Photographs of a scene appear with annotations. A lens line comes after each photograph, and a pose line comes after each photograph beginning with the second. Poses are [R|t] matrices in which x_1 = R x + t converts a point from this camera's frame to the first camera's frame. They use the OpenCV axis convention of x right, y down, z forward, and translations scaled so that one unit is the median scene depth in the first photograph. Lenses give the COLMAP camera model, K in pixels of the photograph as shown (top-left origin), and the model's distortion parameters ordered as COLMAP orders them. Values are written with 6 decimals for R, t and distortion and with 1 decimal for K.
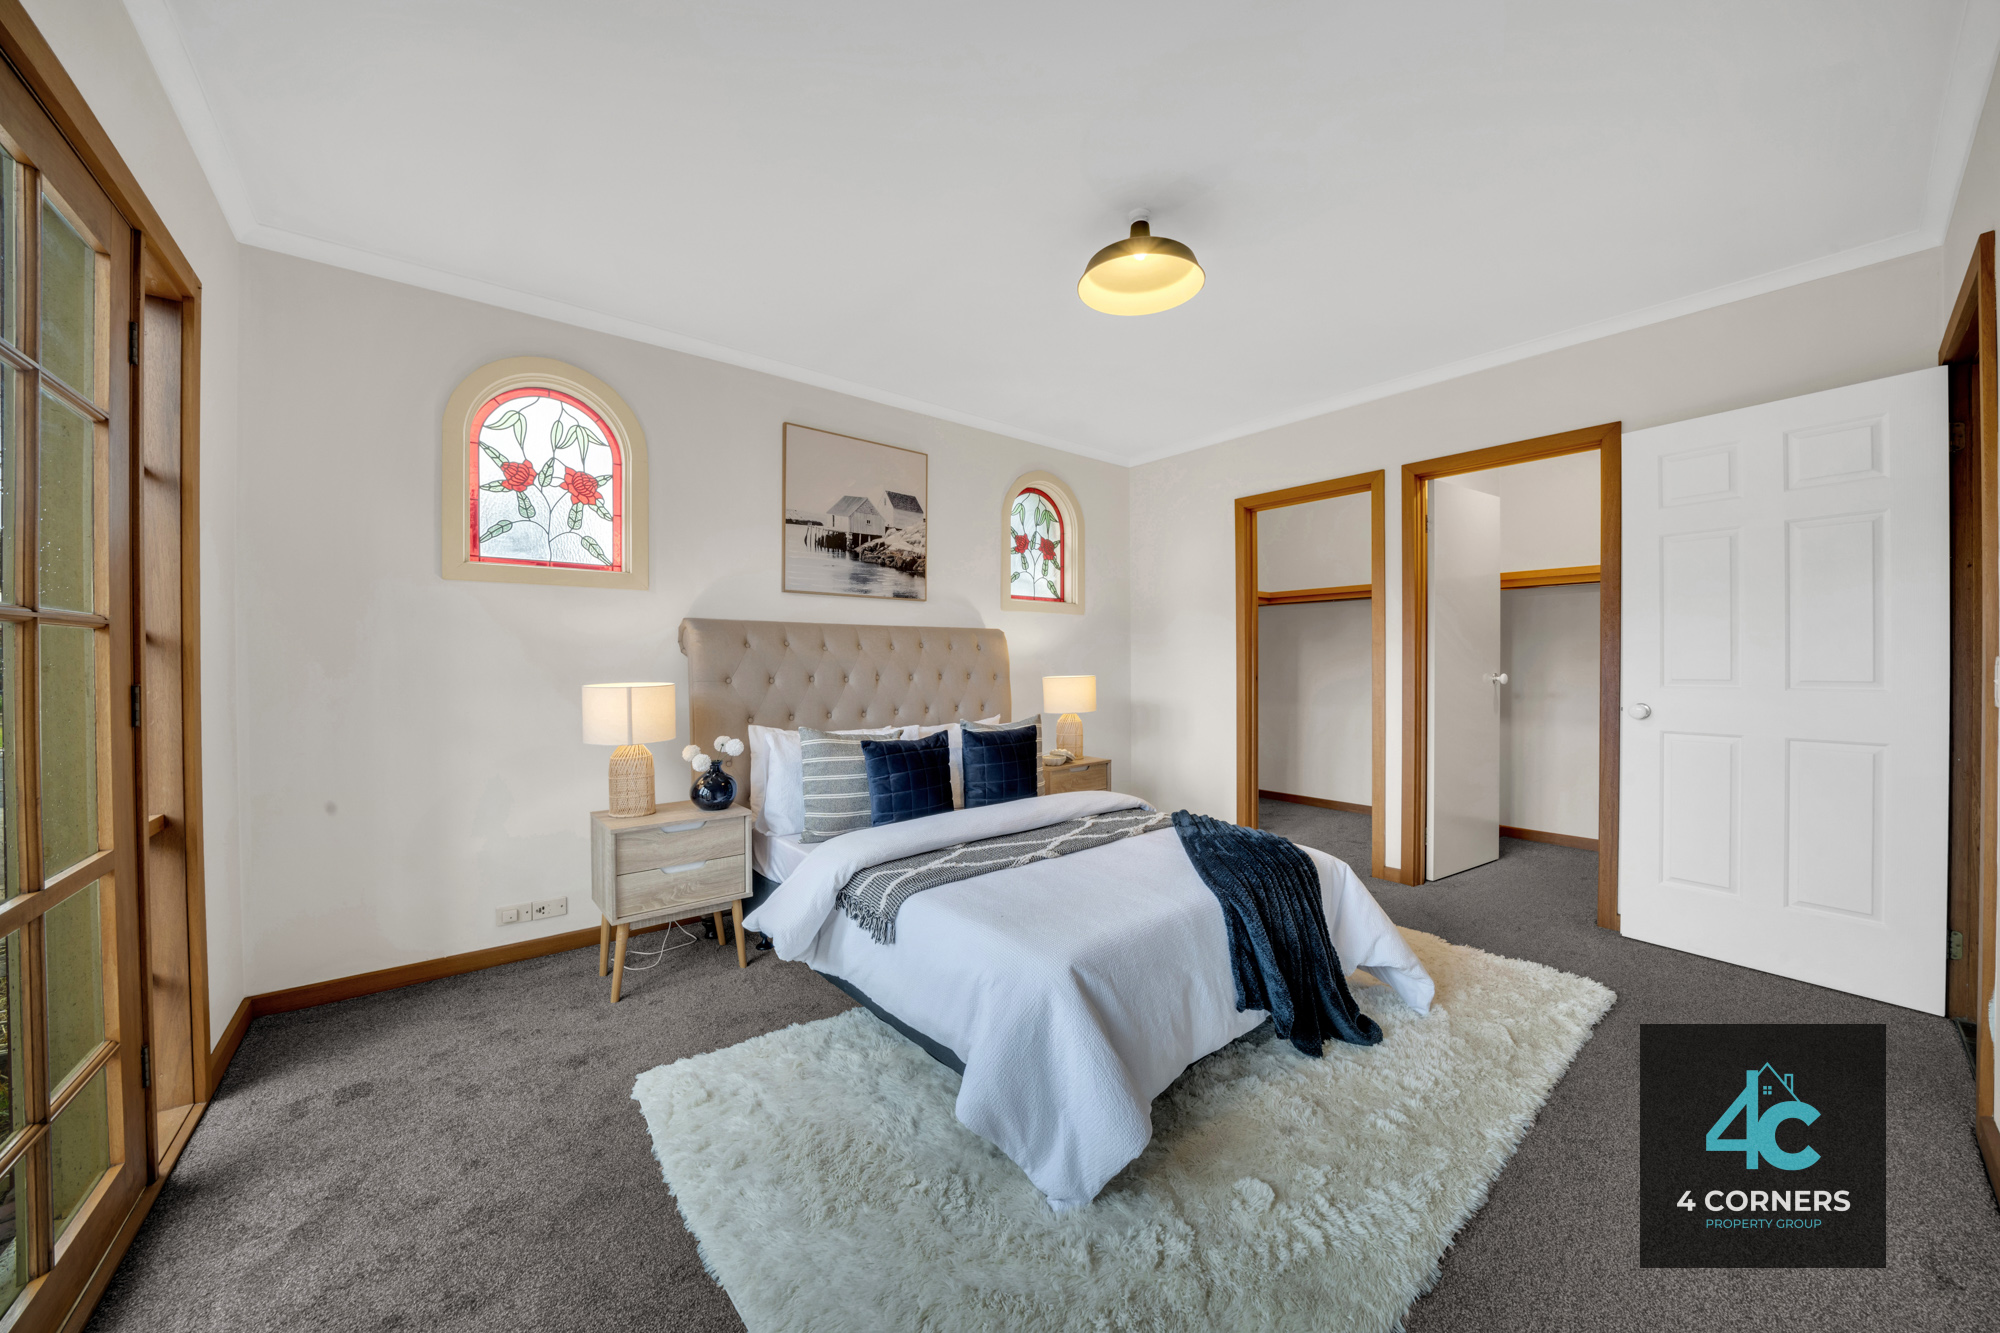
lens RADIAL K [[728.6, 0, 990.8], [0, 728.6, 676.3], [0, 0, 1]] dist [-0.039161, 0.005038]
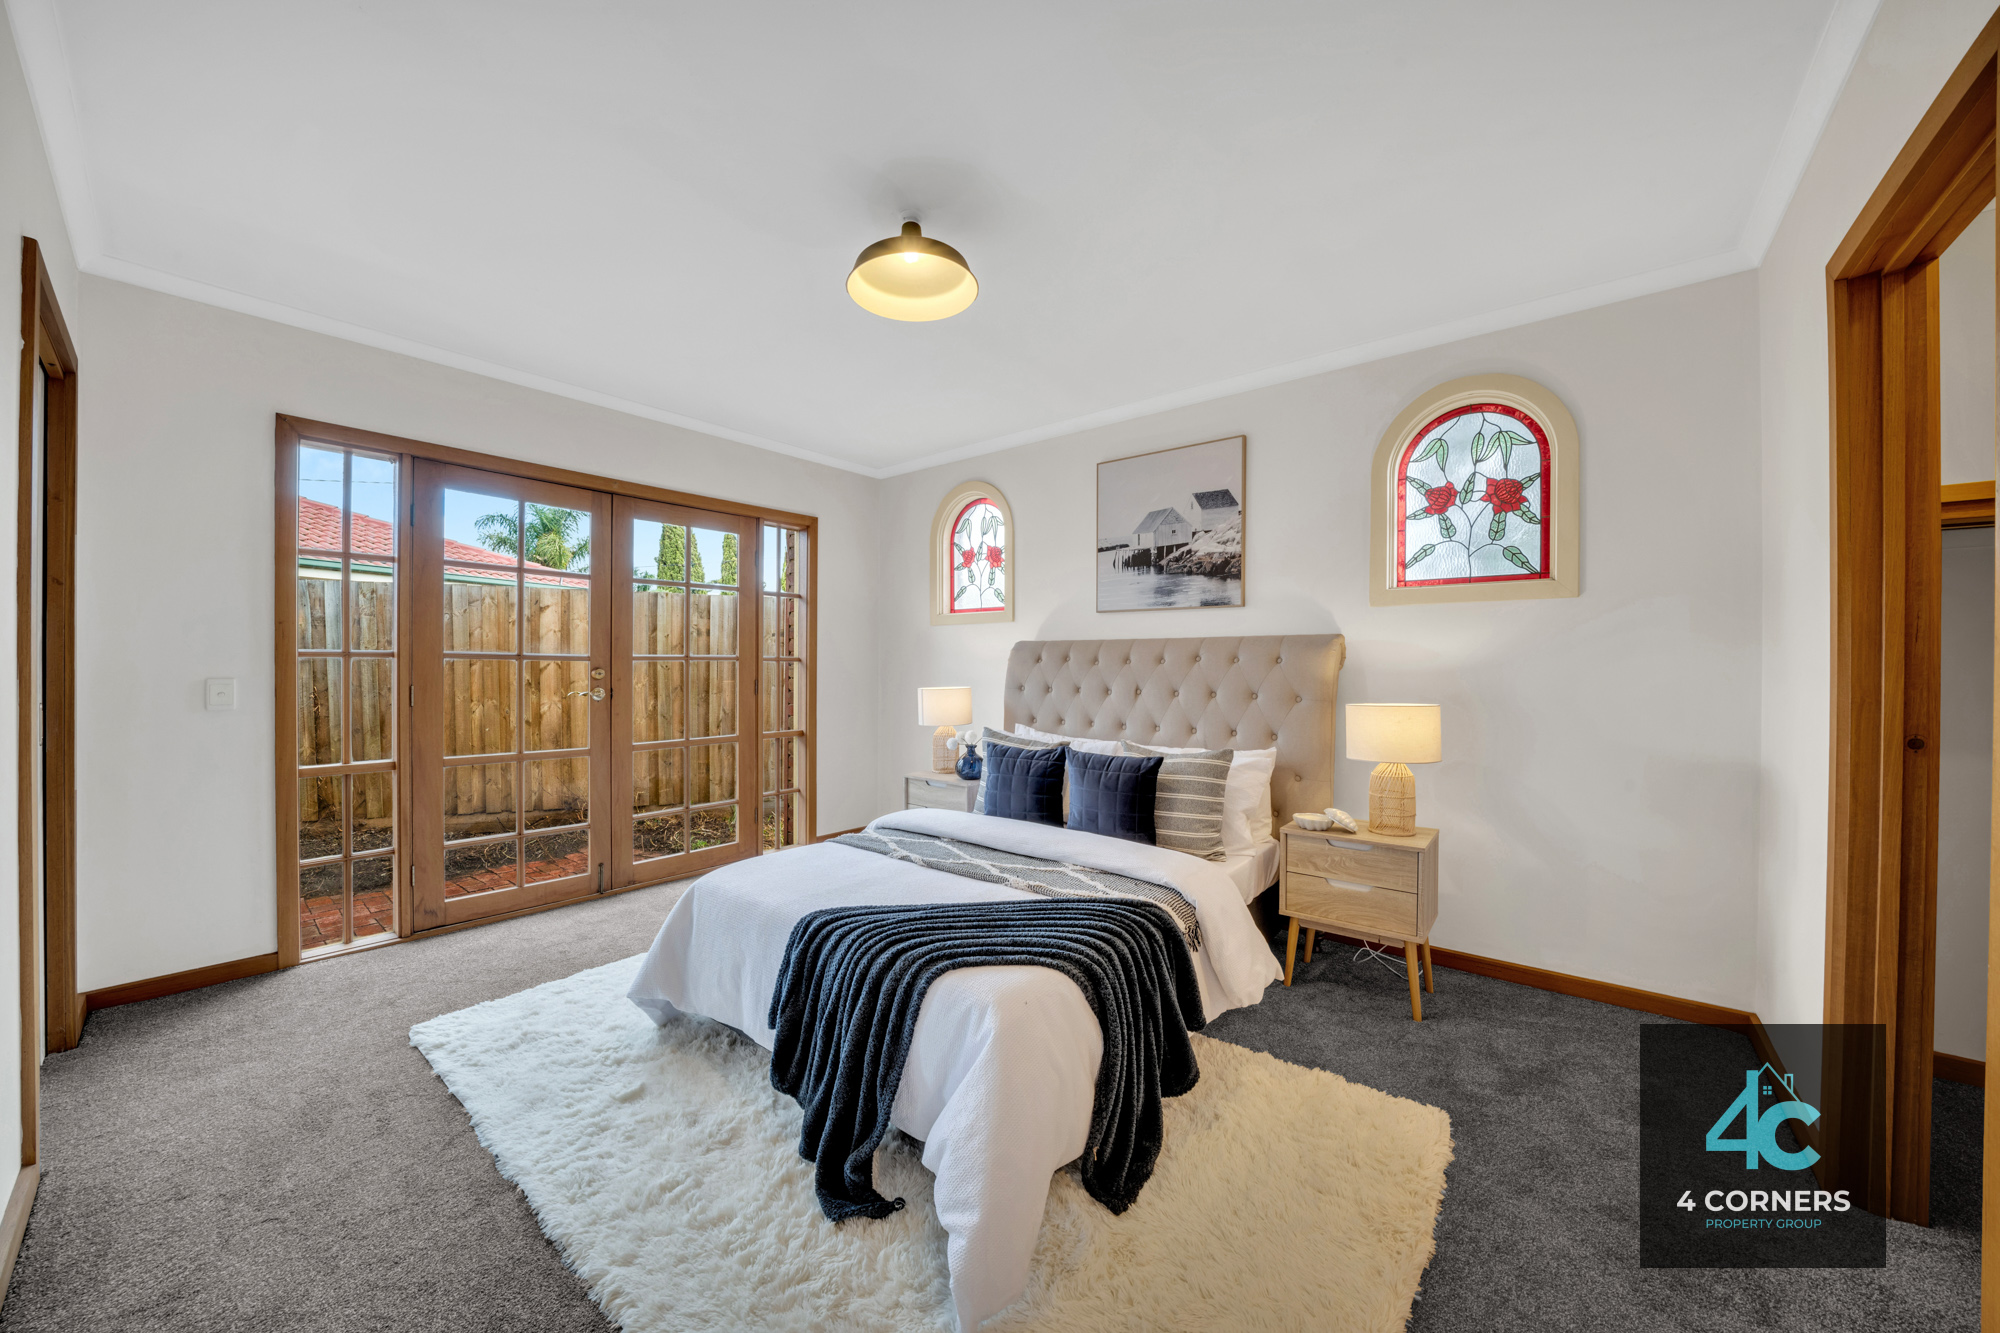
lens RADIAL K [[702.6, 0, 999.1], [0, 702.6, 674.6], [0, 0, 1]] dist [-0.020496, -0.000026]
pose [[0.173699, 0.008730, -0.984760, 0.700409], [-0.034529, 0.999400, 0.002769, -0.016430], [0.984193, 0.033522, 0.173896, 0.603781]]
